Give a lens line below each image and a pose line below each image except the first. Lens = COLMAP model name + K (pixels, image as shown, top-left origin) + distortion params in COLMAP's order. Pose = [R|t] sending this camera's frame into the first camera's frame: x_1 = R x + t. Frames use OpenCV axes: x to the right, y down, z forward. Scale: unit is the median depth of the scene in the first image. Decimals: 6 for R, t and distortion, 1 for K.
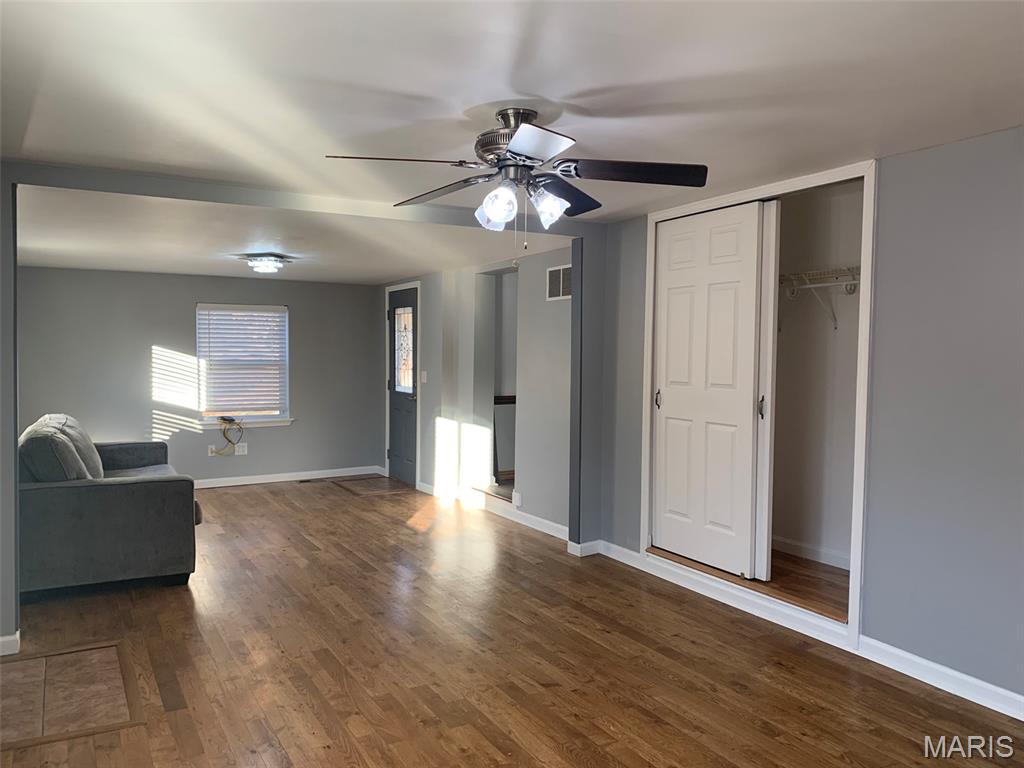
lens RADIAL K [[785.5, 0, 510.6], [0, 785.5, 384.8], [0, 0, 1]] dist [0.029197, -0.047085]
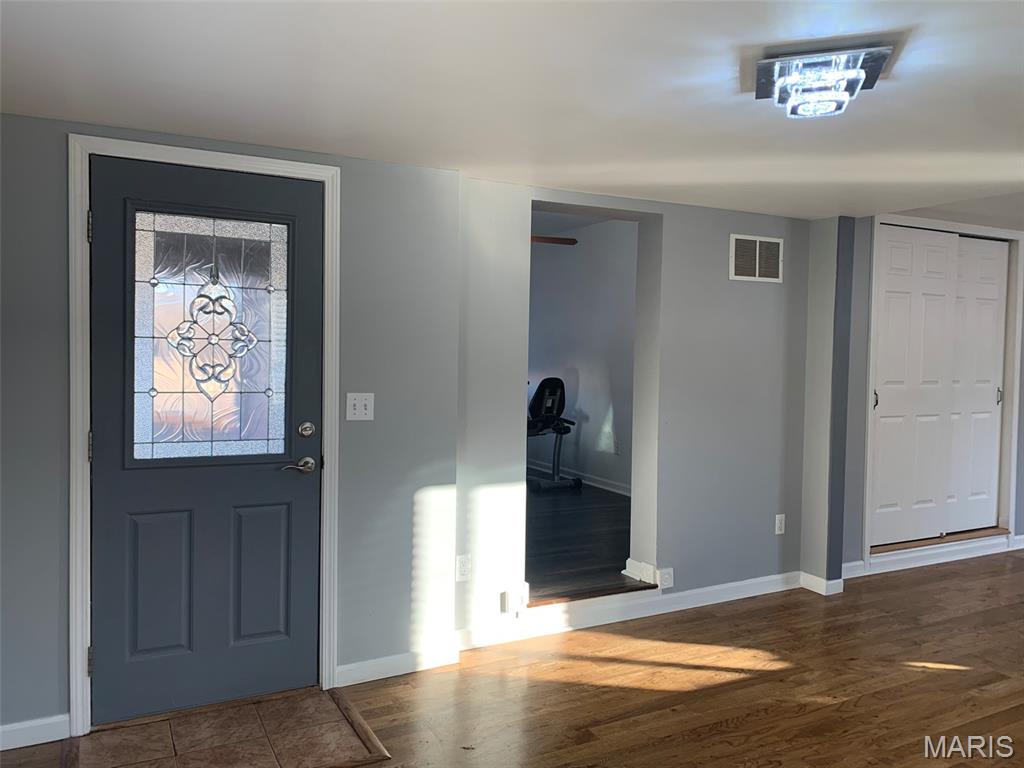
lens RADIAL K [[785.5, 0, 508.9], [0, 785.5, 381.3], [0, 0, 1]] dist [0.029197, -0.047085]
pose [[0.016625, -0.046438, 0.998783, -0.396093], [0.028060, 0.998549, 0.045960, -0.030952], [-0.999468, 0.027262, 0.017904, 0.696510]]
